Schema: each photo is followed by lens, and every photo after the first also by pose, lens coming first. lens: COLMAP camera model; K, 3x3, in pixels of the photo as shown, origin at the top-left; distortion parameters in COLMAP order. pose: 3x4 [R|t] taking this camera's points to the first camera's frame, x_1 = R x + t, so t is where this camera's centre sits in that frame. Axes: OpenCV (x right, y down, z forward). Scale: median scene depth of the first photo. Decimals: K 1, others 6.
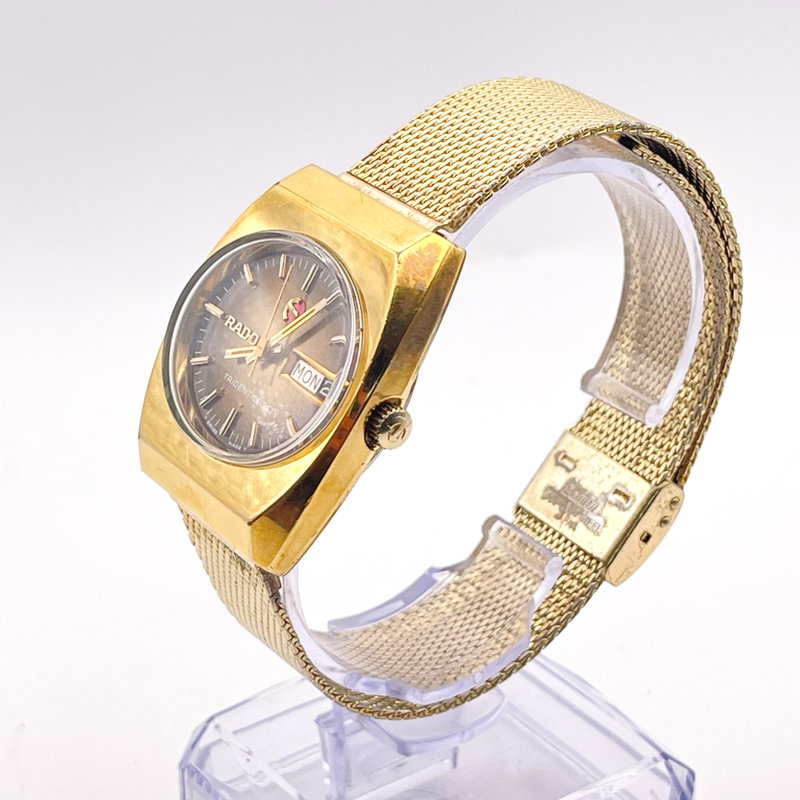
lens RADIAL K [[2364.6, 0, 400.0], [0, 2364.6, 400.0], [0, 0, 1]] dist [0.006195, -1.563960]
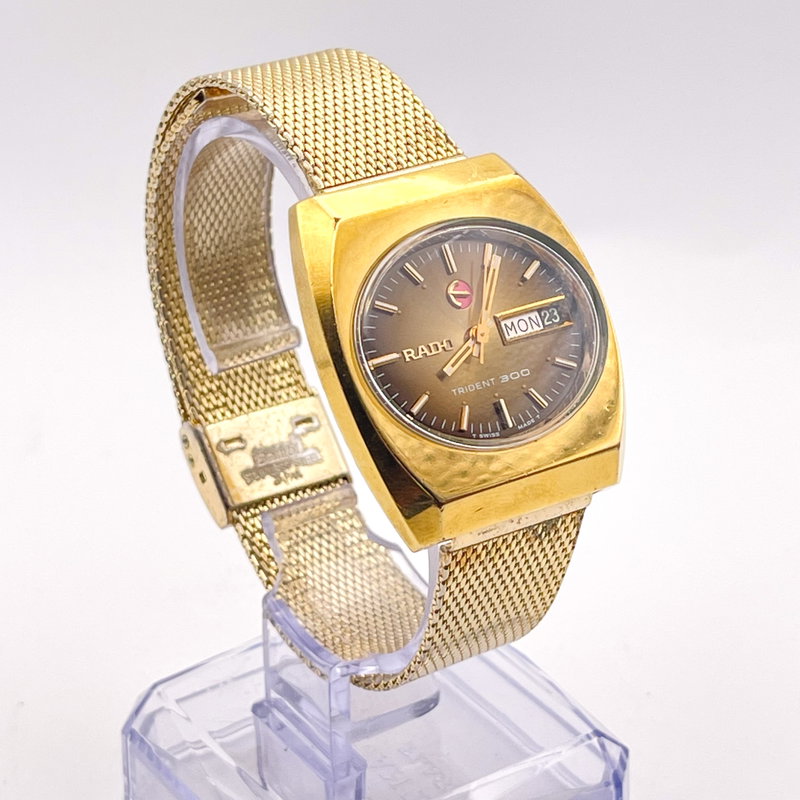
lens RADIAL K [[2364.6, 0, 400.0], [0, 2364.6, 400.0], [0, 0, 1]] dist [0.006195, -1.563960]
pose [[0.017989, -0.431703, 0.901836, -0.858772], [0.471206, 0.799193, 0.373169, -0.343582], [-0.881840, 0.418238, 0.217798, 0.727757]]
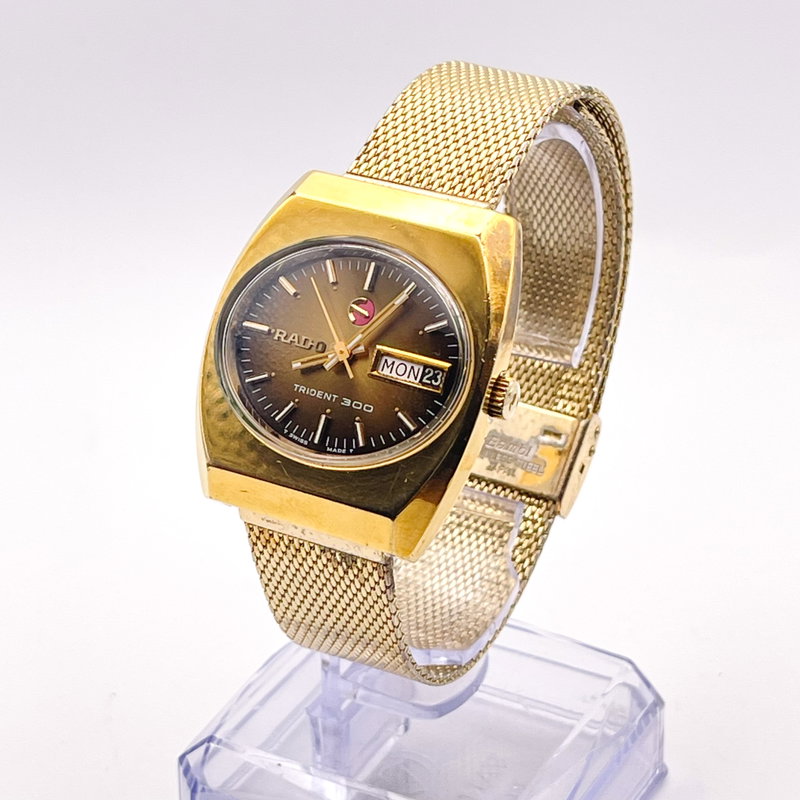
lens RADIAL K [[2364.6, 0, 400.0], [0, 2364.6, 400.0], [0, 0, 1]] dist [0.006195, -1.563960]
pose [[0.890495, -0.194212, 0.411460, -0.408327], [0.191225, 0.980329, 0.048867, -0.041217], [-0.412857, 0.035166, 0.910117, 0.048951]]
